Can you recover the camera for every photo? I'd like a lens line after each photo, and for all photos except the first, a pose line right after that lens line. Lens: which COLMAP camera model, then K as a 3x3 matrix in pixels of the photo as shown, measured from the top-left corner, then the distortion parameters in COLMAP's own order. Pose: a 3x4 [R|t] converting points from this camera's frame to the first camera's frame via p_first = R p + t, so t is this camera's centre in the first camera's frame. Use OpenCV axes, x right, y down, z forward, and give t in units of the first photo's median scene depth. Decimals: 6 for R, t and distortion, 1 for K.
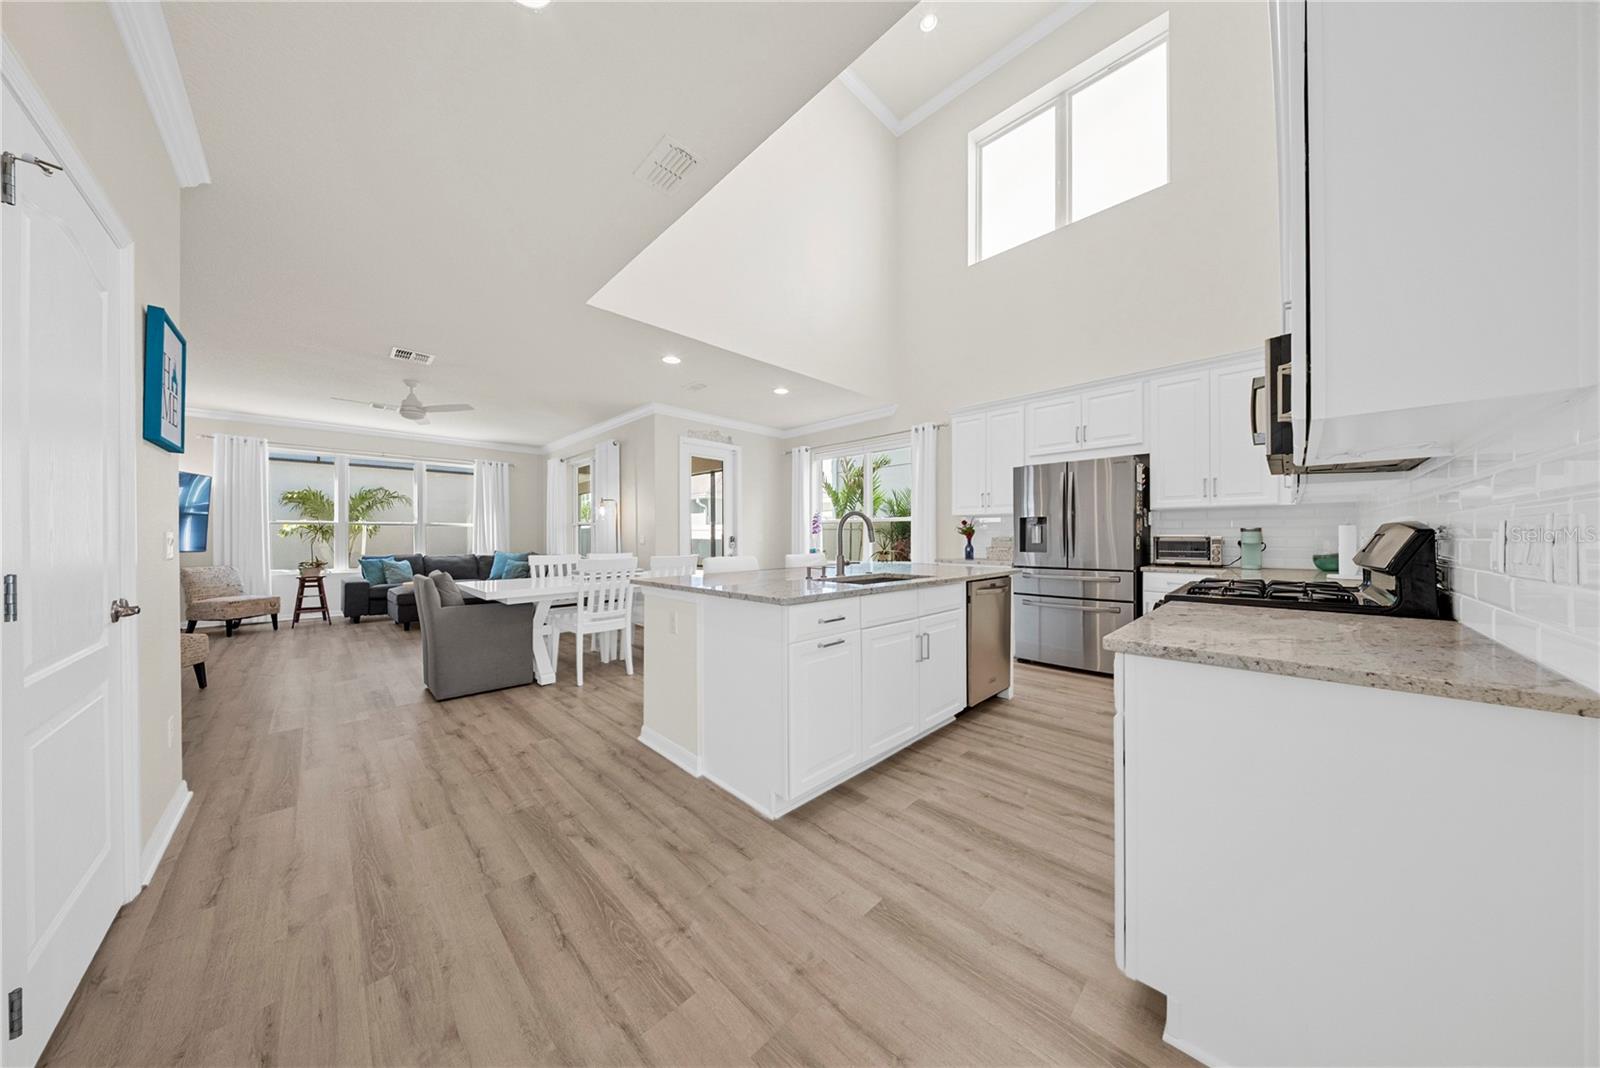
lens RADIAL K [[475.2, 0, 800.1], [0, 475.2, 542.4], [0, 0, 1]] dist [-0.001006, -0.000653]
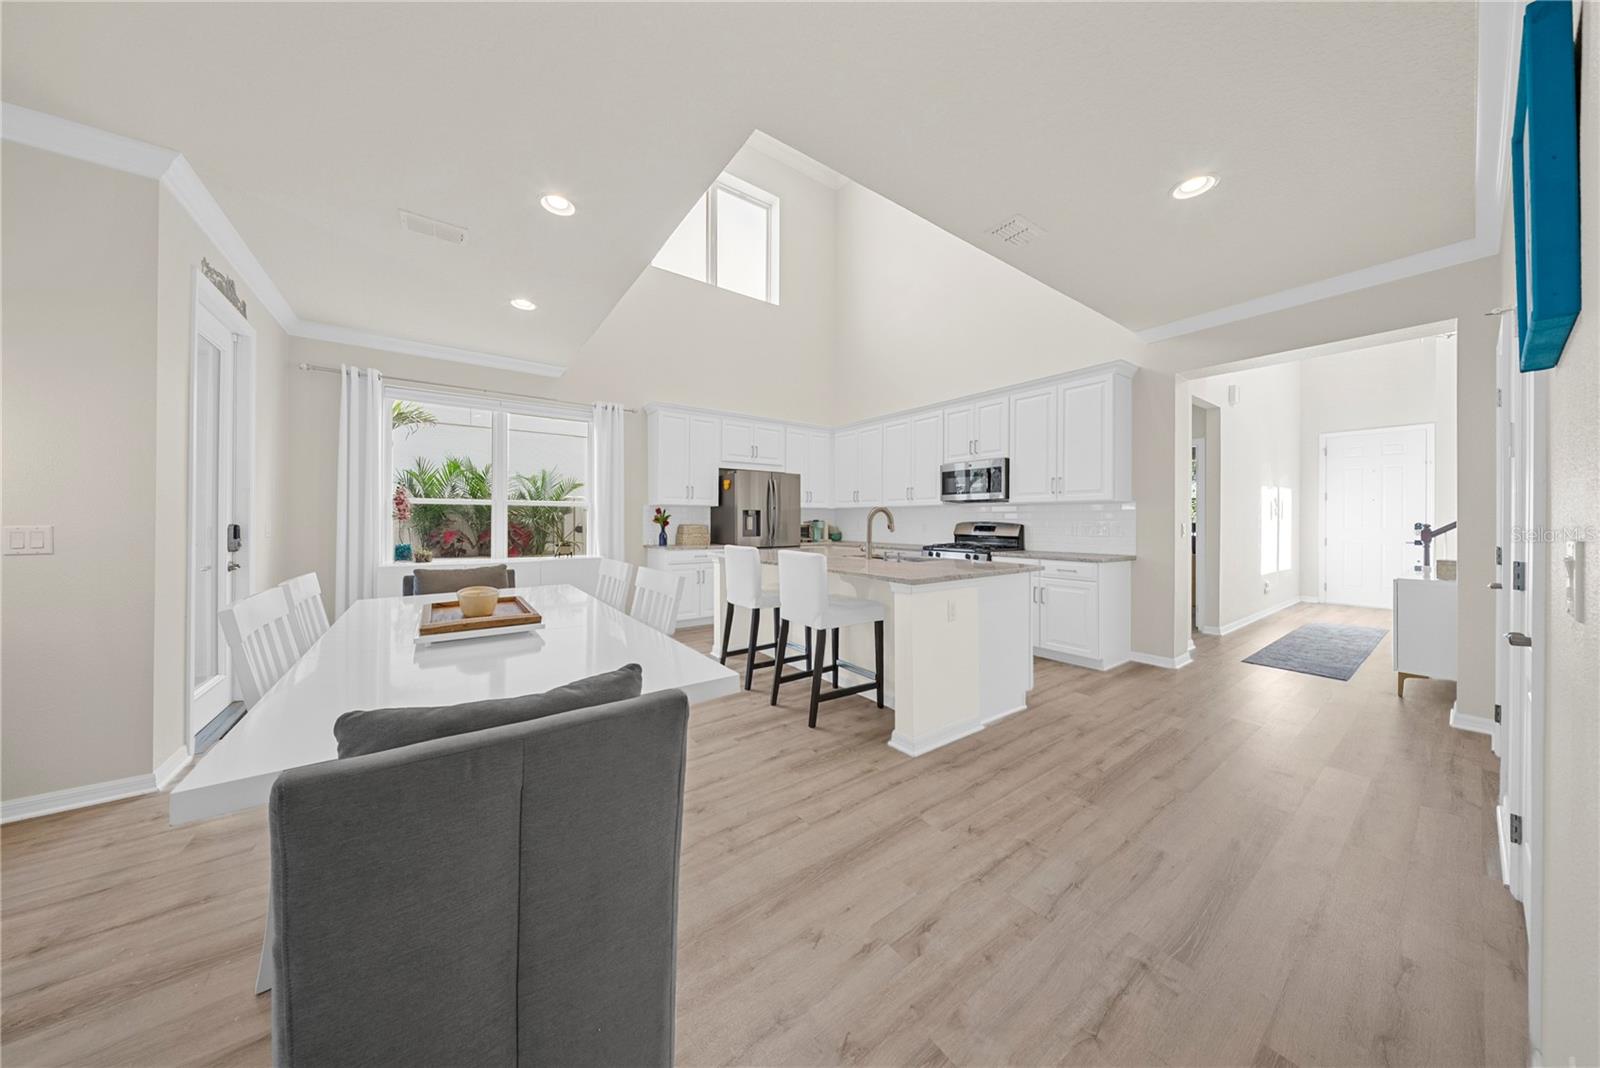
lens RADIAL K [[475.2, 0, 793.5], [0, 475.2, 519.8], [0, 0, 1]] dist [-0.001006, -0.000653]
pose [[0.182173, 0.009863, 0.983217, -1.267837], [0.010527, 0.999873, -0.011981, -0.017296], [-0.983210, 0.012532, 0.182046, 1.065998]]
